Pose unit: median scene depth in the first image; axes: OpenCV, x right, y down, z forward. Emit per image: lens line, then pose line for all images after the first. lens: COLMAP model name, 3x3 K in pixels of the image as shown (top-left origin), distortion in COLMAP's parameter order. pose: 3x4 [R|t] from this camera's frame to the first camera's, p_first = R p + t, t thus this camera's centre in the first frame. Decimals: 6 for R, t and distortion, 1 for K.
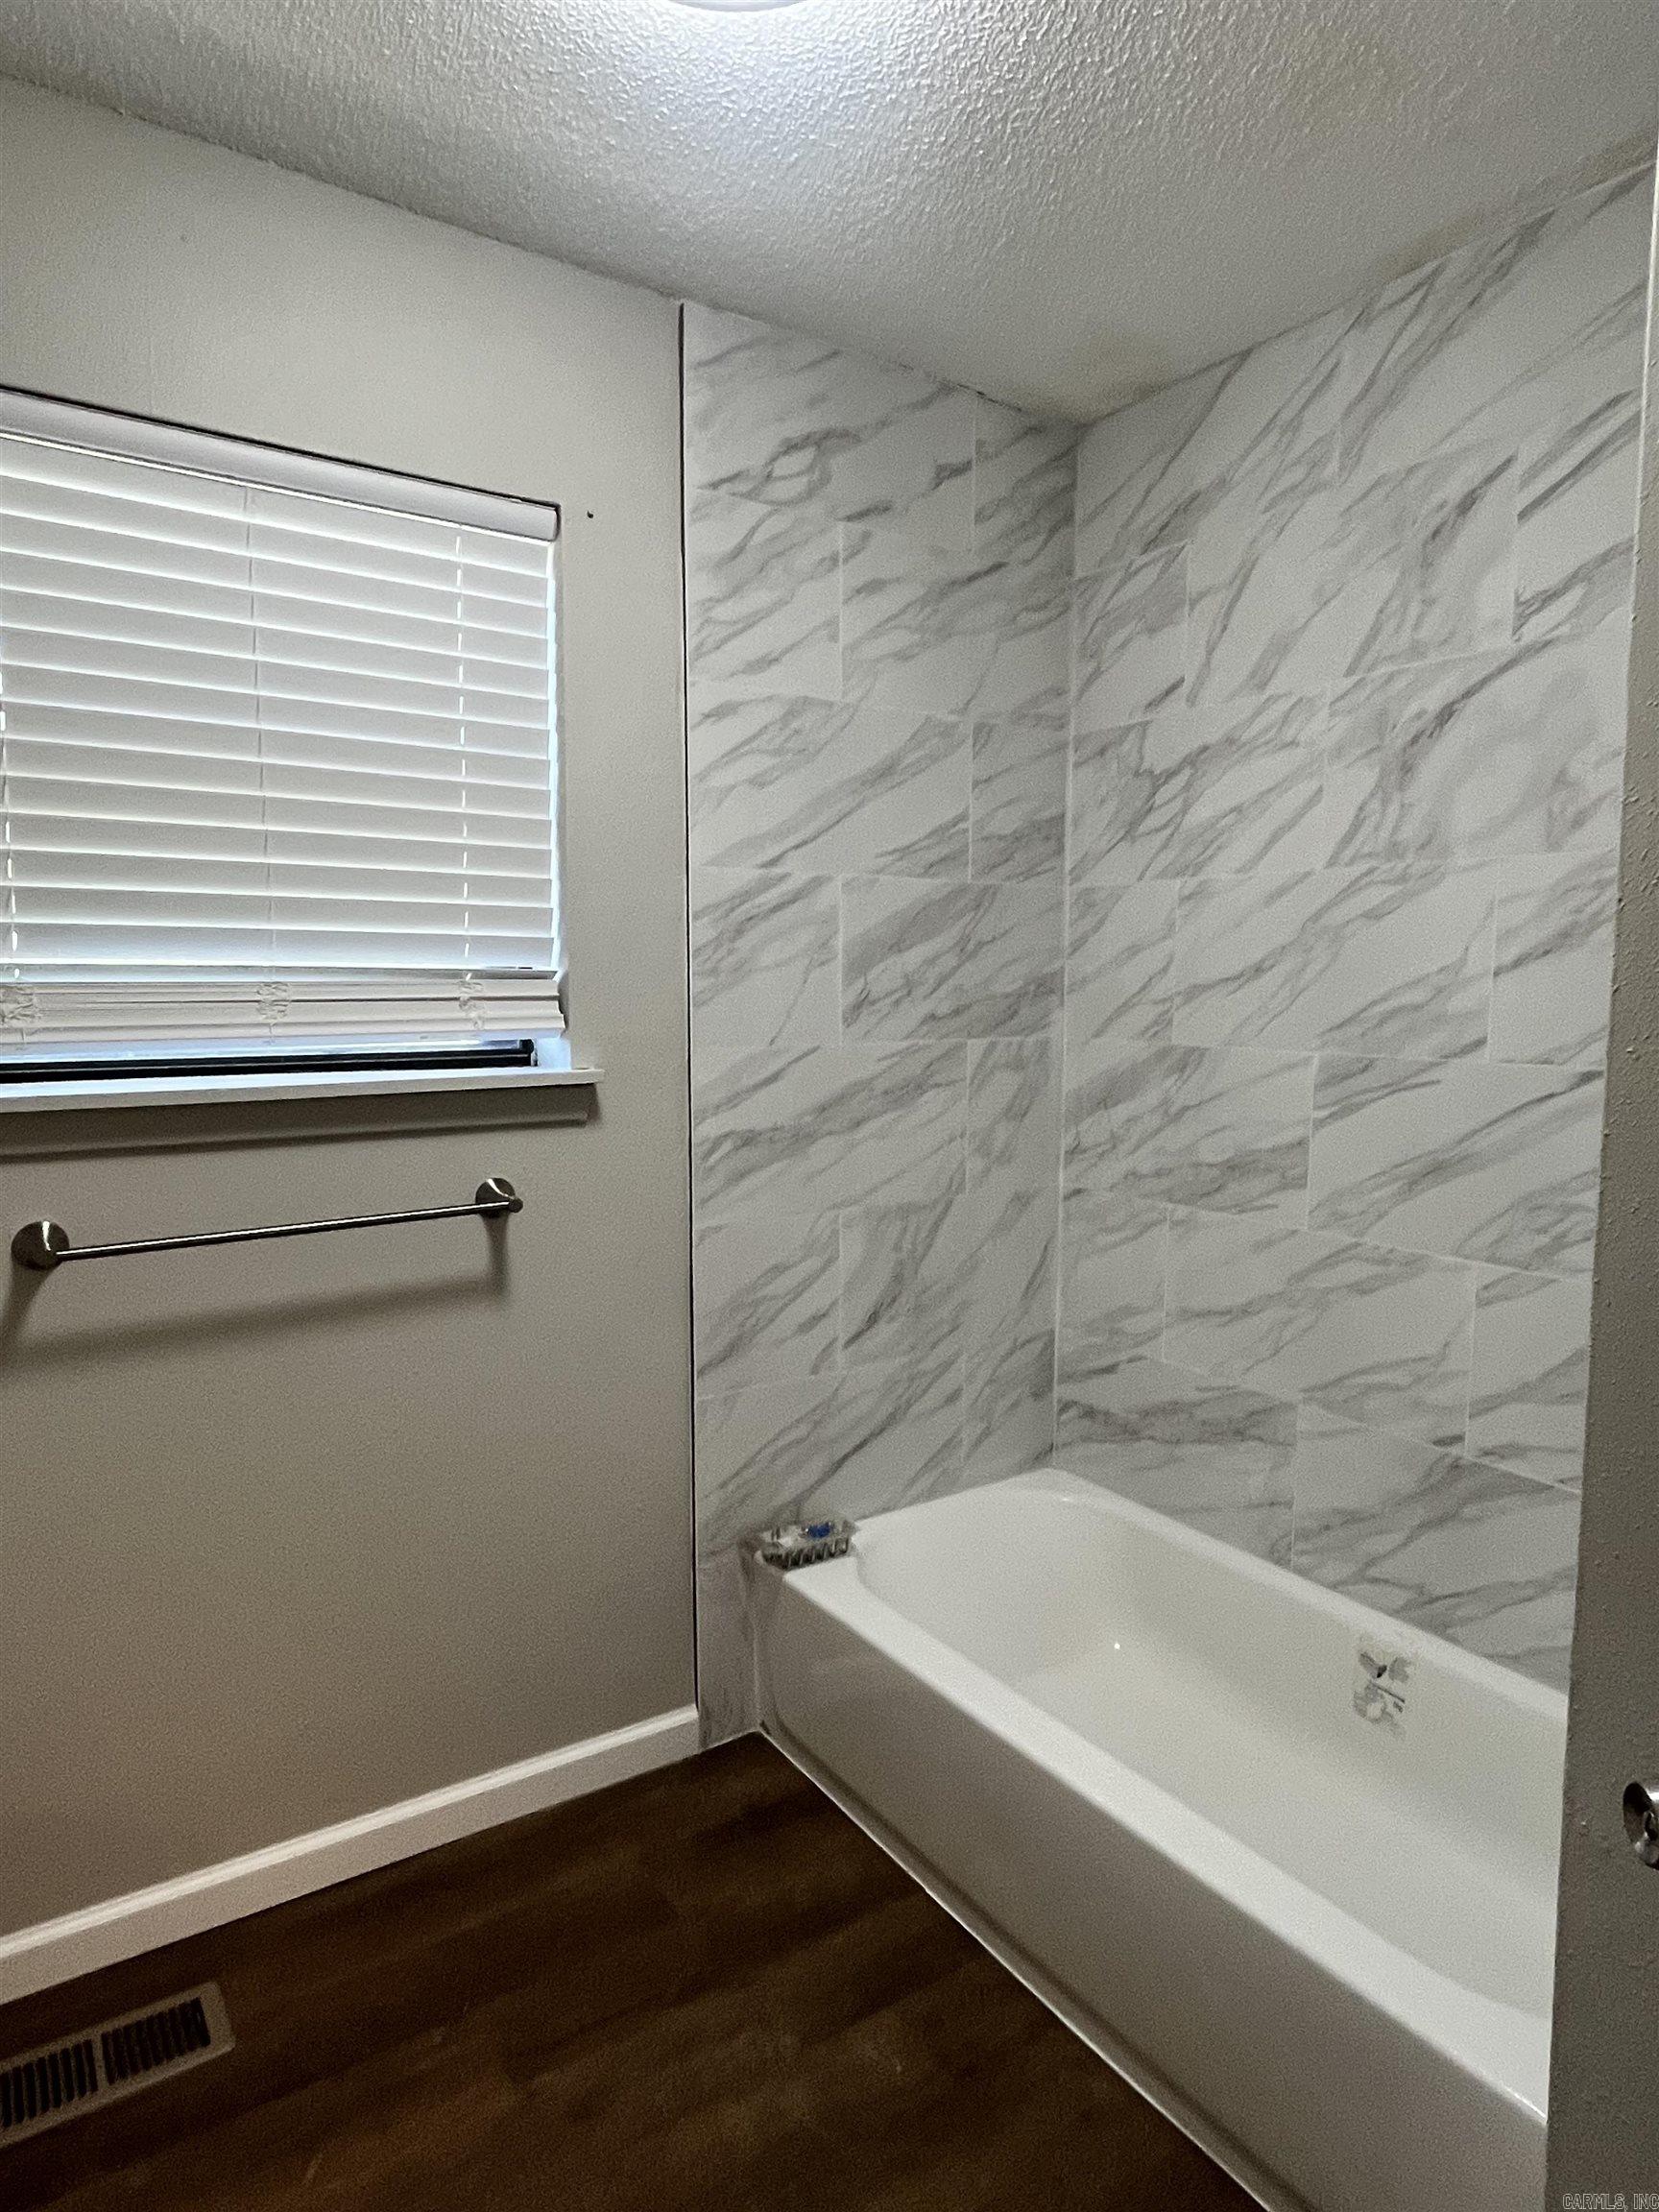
lens RADIAL K [[1289.6, 0, 829.0], [0, 1289.6, 1106.8], [0, 0, 1]] dist [-0.010838, -0.000117]
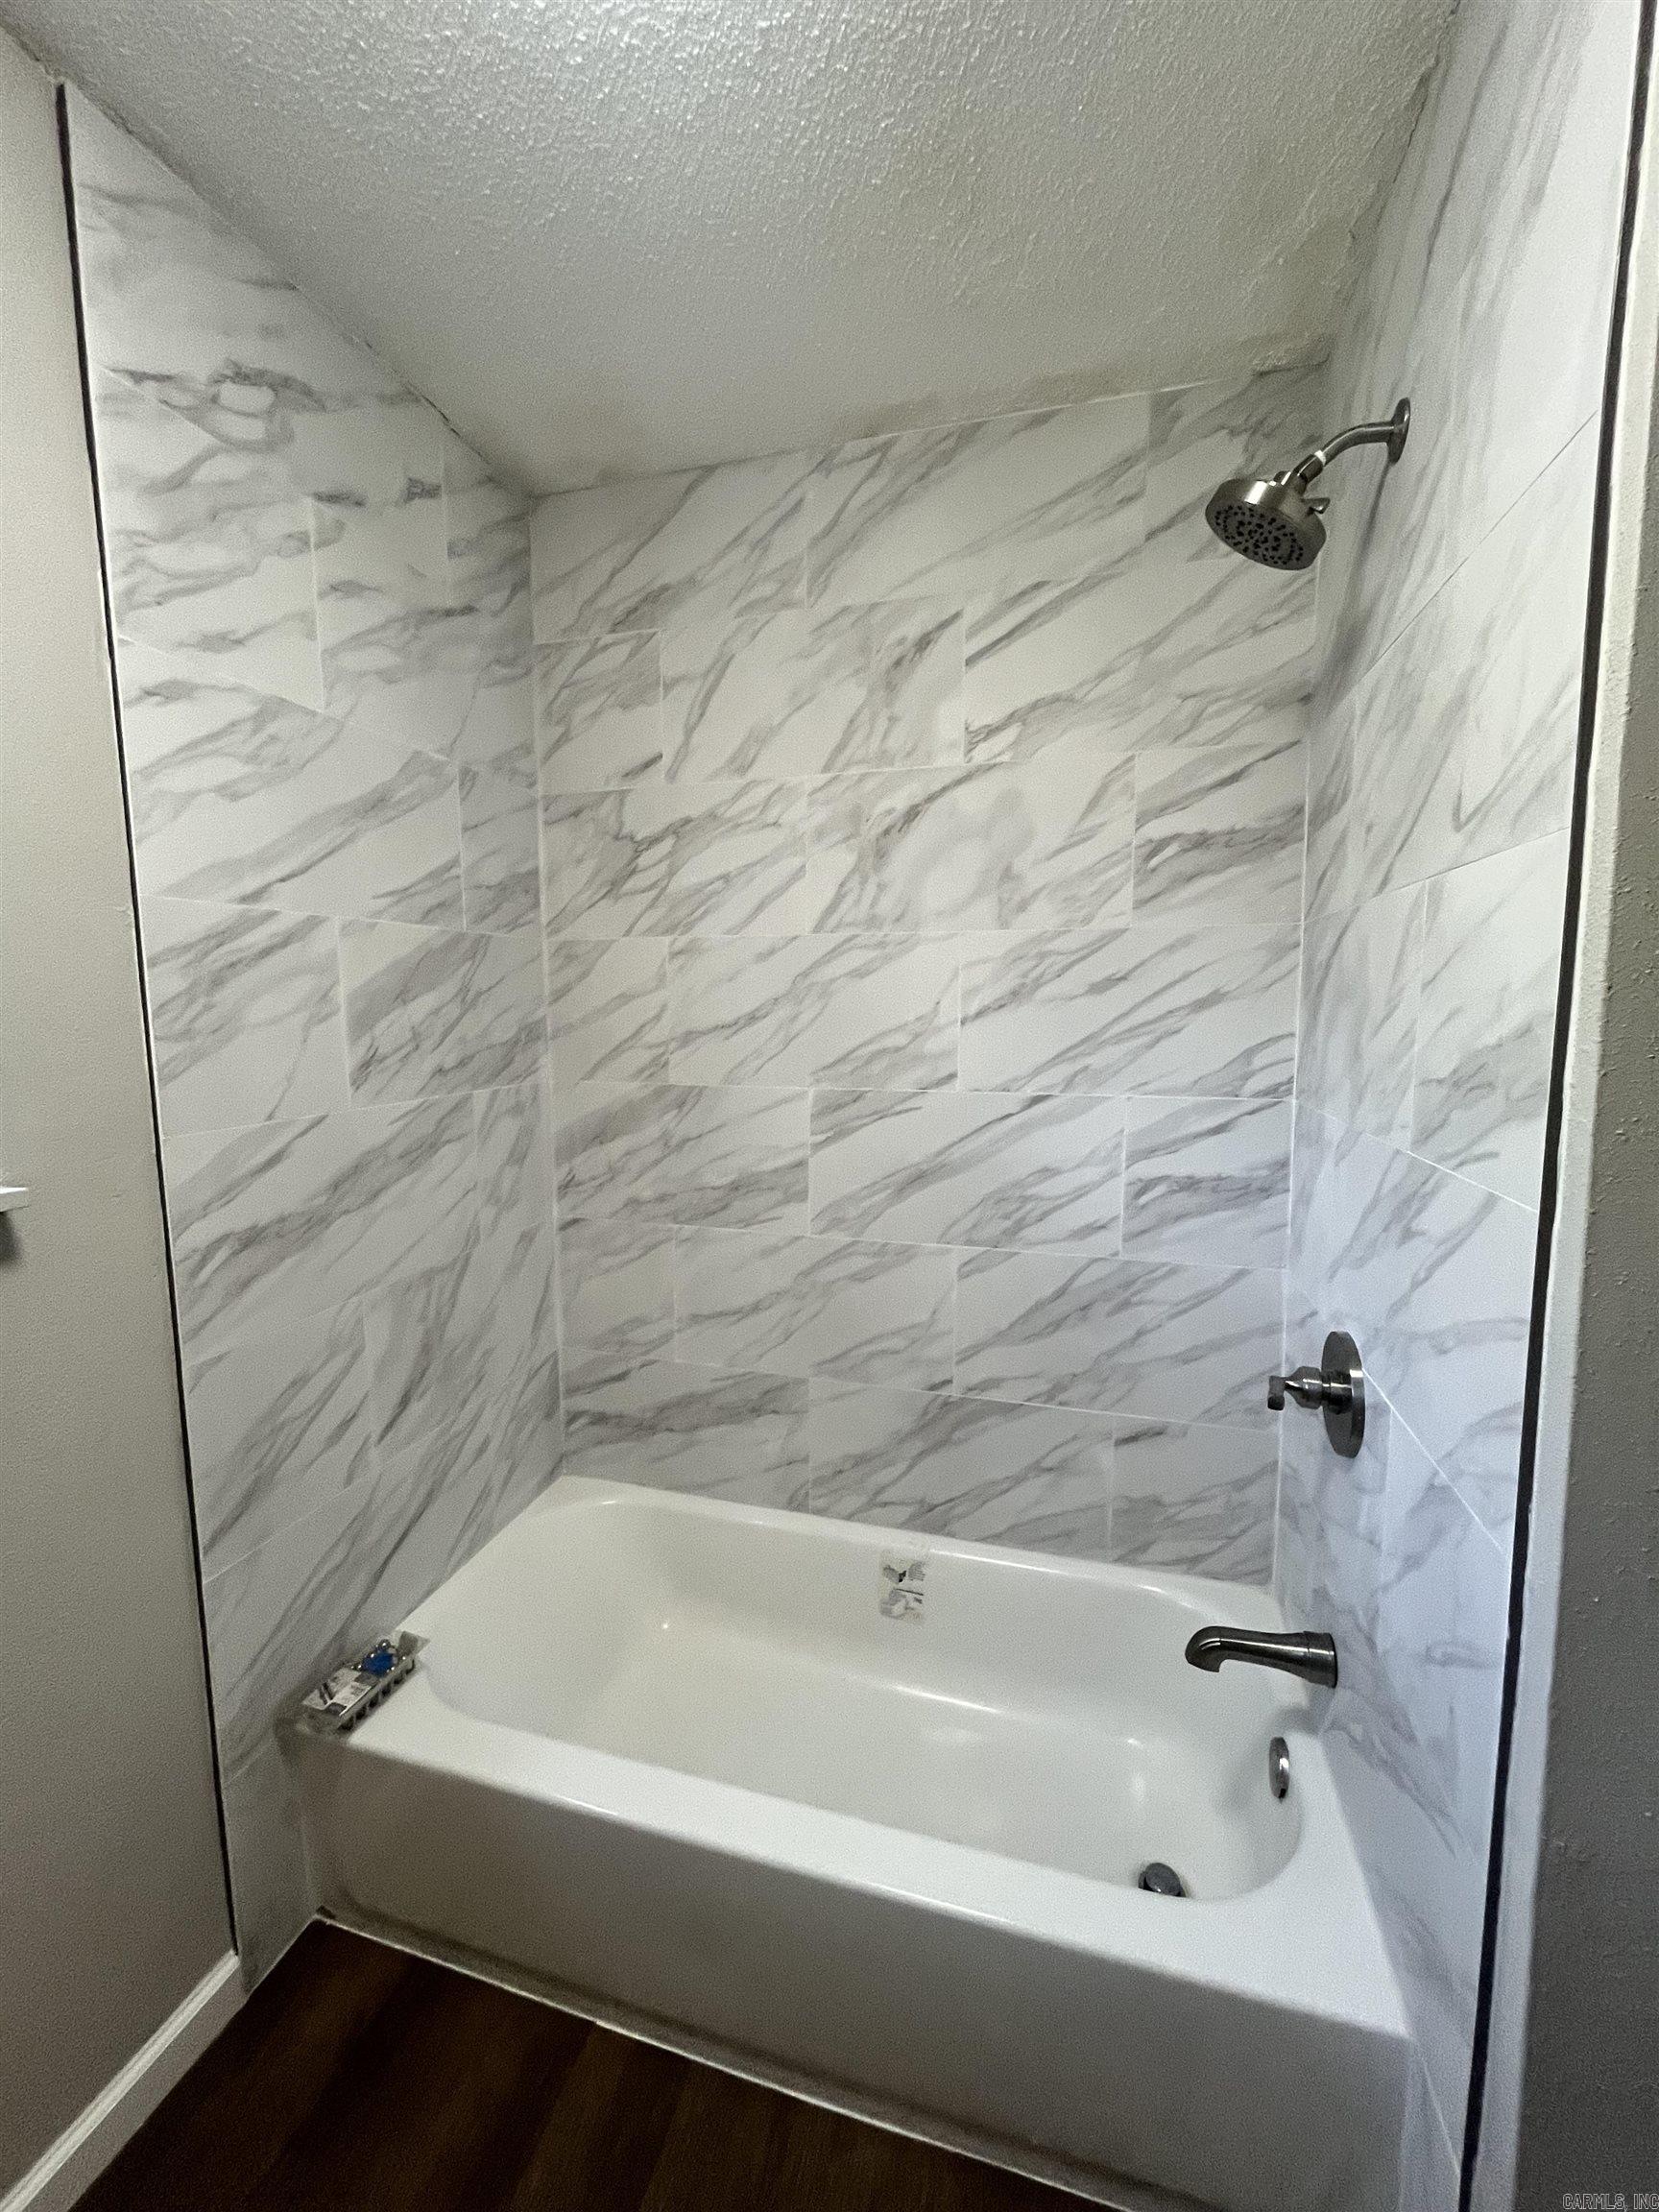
lens RADIAL K [[889.9, 0, 831.1], [0, 889.9, 1104.7], [0, 0, 1]] dist [-0.003584, -0.000267]
pose [[0.769757, -0.077714, 0.633589, -0.129443], [0.068730, 0.996882, 0.038774, -0.055681], [-0.634627, 0.013700, 0.772697, 0.341678]]
